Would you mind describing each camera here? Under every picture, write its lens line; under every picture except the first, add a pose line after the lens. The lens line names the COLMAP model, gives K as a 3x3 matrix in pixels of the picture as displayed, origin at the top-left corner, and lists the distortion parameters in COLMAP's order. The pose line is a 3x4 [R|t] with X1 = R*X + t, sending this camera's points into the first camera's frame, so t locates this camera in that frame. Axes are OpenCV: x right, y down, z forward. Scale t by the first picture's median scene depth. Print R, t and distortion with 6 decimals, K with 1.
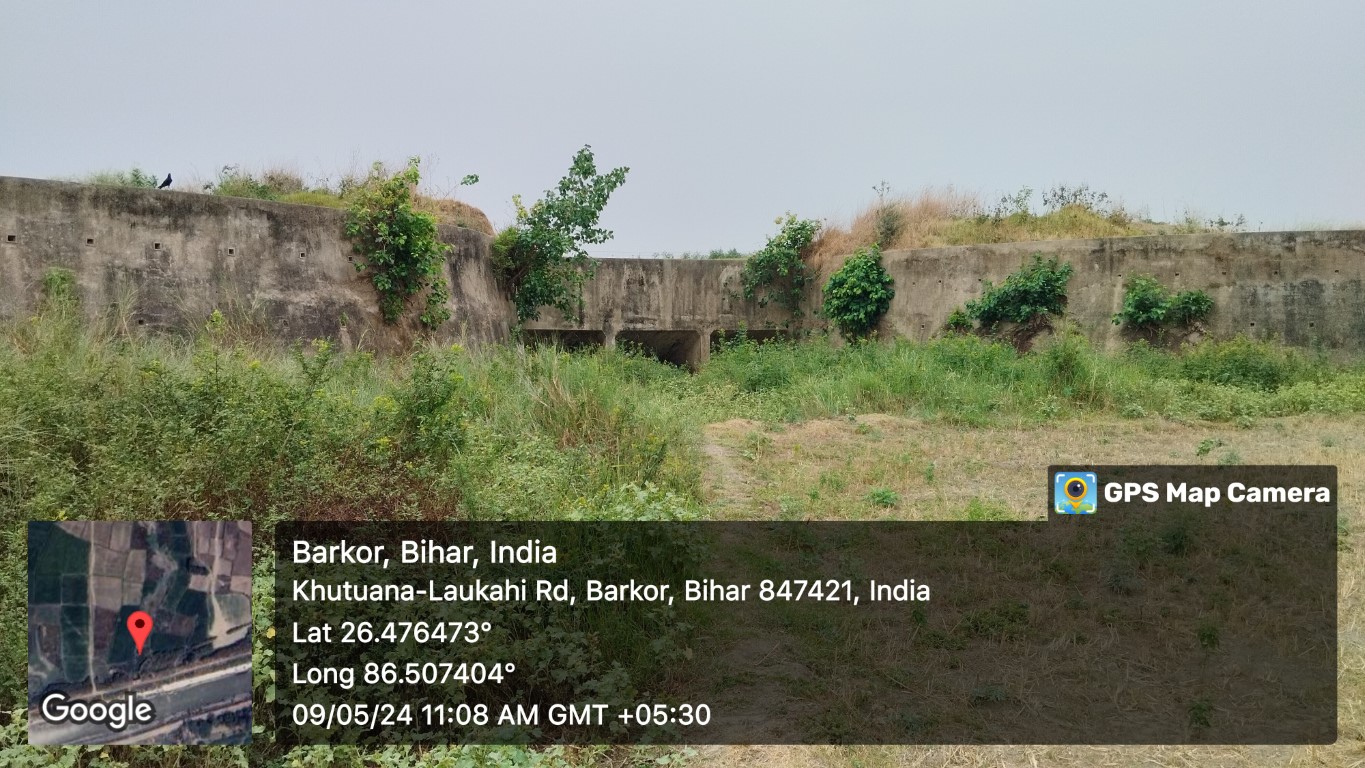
lens RADIAL K [[5179.5, 0, 682.5], [0, 5179.5, 384.0], [0, 0, 1]] dist [2.477491, -61.438260]
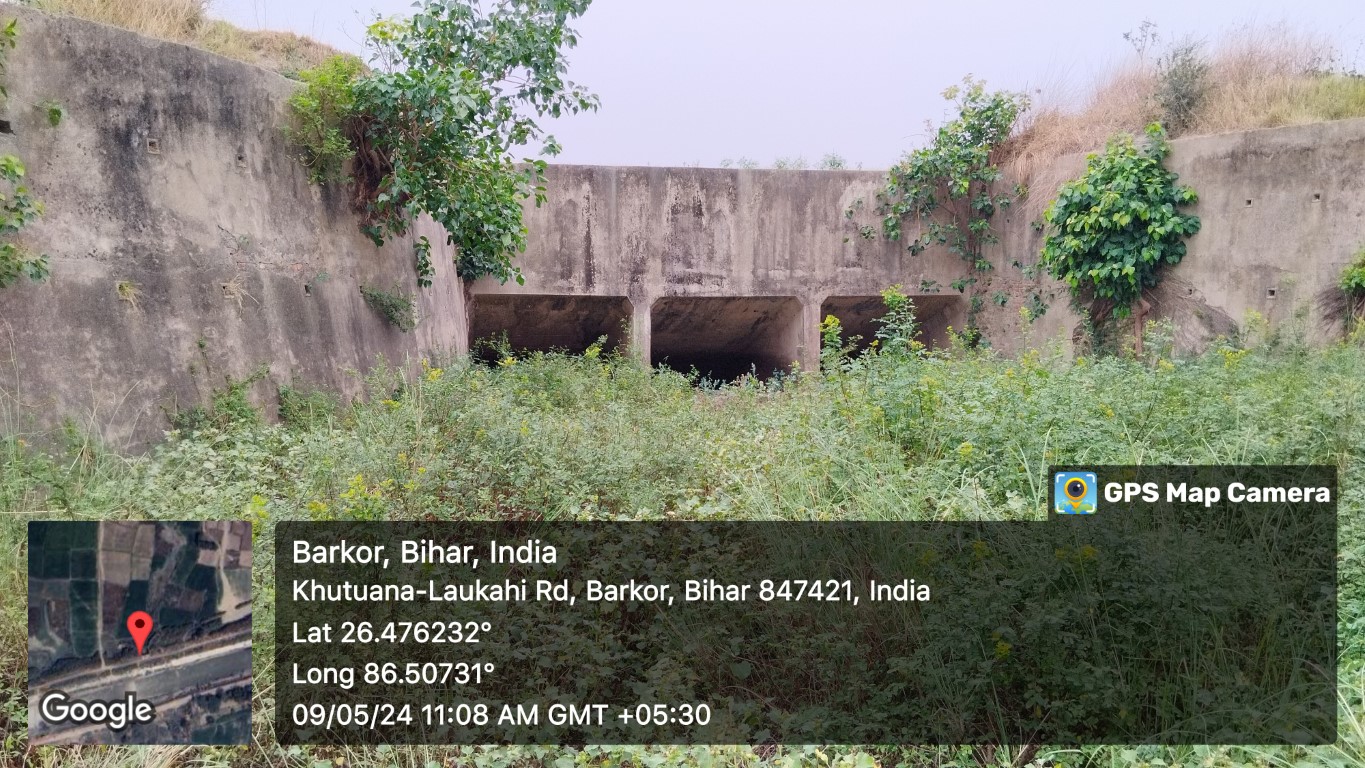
lens RADIAL K [[5179.5, 0, 682.5], [0, 5179.5, 384.0], [0, 0, 1]] dist [2.477491, -61.438260]
pose [[0.999998, 0.001292, -0.001672, -0.008610], [-0.001285, 0.999989, 0.004606, -0.003547], [0.001678, -0.004604, 0.999988, 0.443549]]
